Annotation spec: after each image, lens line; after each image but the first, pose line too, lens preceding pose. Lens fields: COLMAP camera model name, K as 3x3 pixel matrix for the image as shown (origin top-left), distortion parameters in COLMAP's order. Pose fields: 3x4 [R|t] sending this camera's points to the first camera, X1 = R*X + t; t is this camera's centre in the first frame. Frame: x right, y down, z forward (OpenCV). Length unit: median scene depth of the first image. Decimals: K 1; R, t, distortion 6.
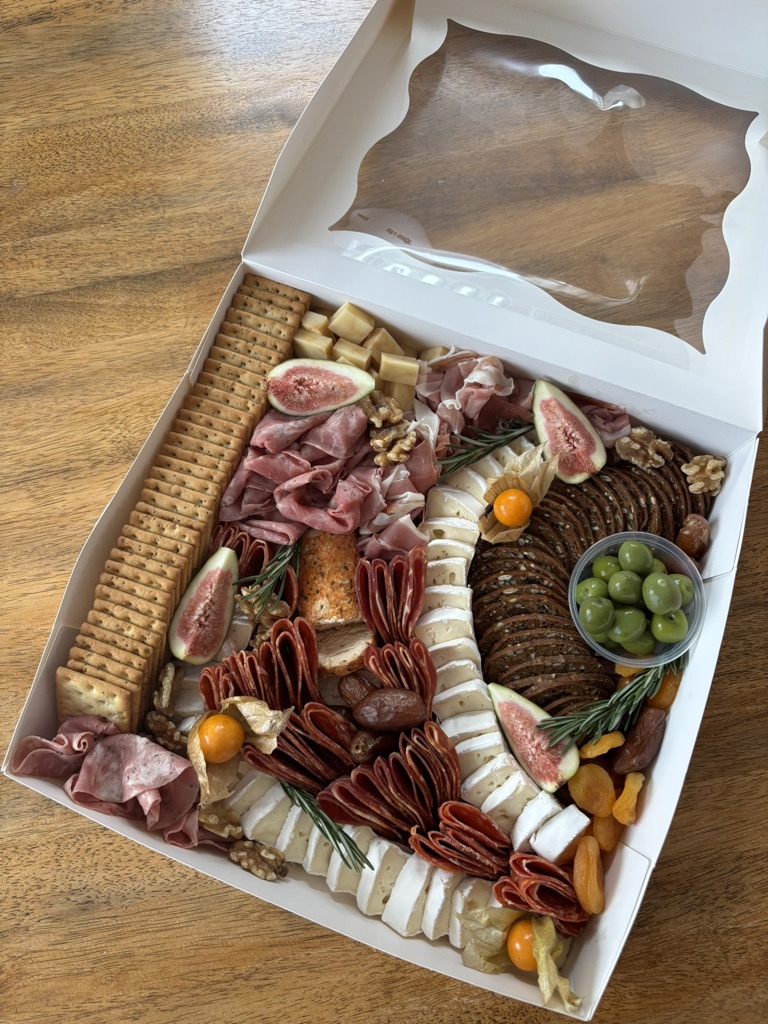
lens RADIAL K [[652.2, 0, 398.7], [0, 652.2, 541.5], [0, 0, 1]] dist [0.022619, -0.036764]
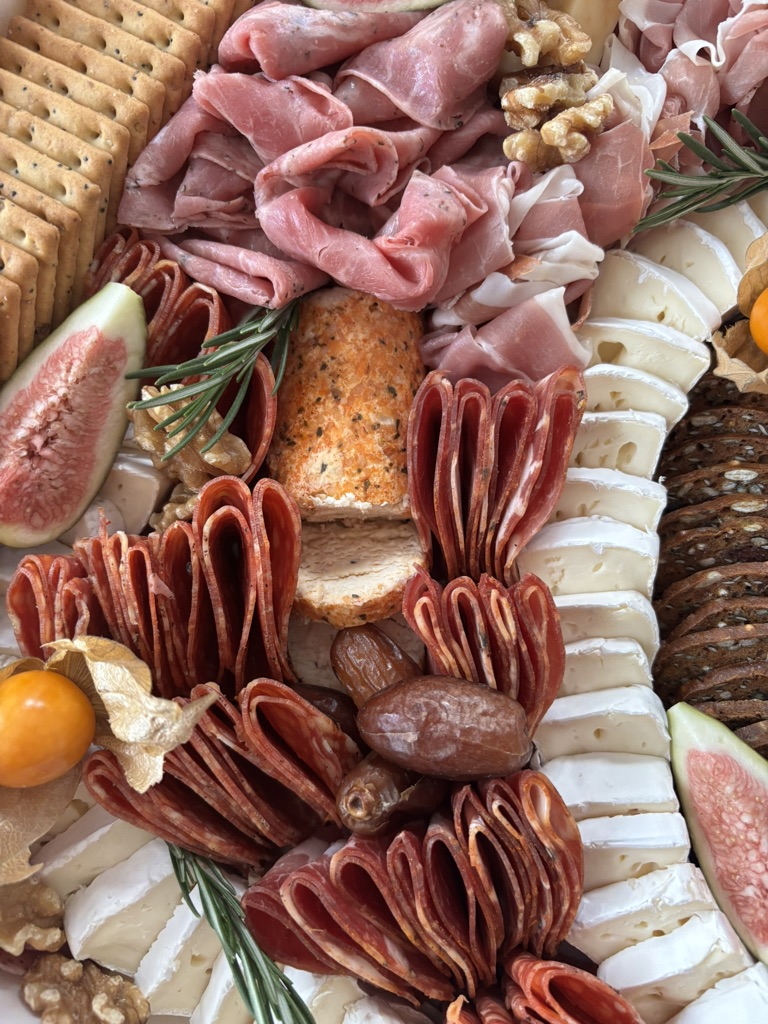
lens RADIAL K [[652.2, 0, 398.7], [0, 652.2, 541.5], [0, 0, 1]] dist [0.022619, -0.036764]
pose [[0.984376, 0.173326, 0.031006, -0.074139], [-0.175615, 0.979204, 0.101583, 0.096881], [-0.012755, -0.105441, 0.994344, 0.564889]]
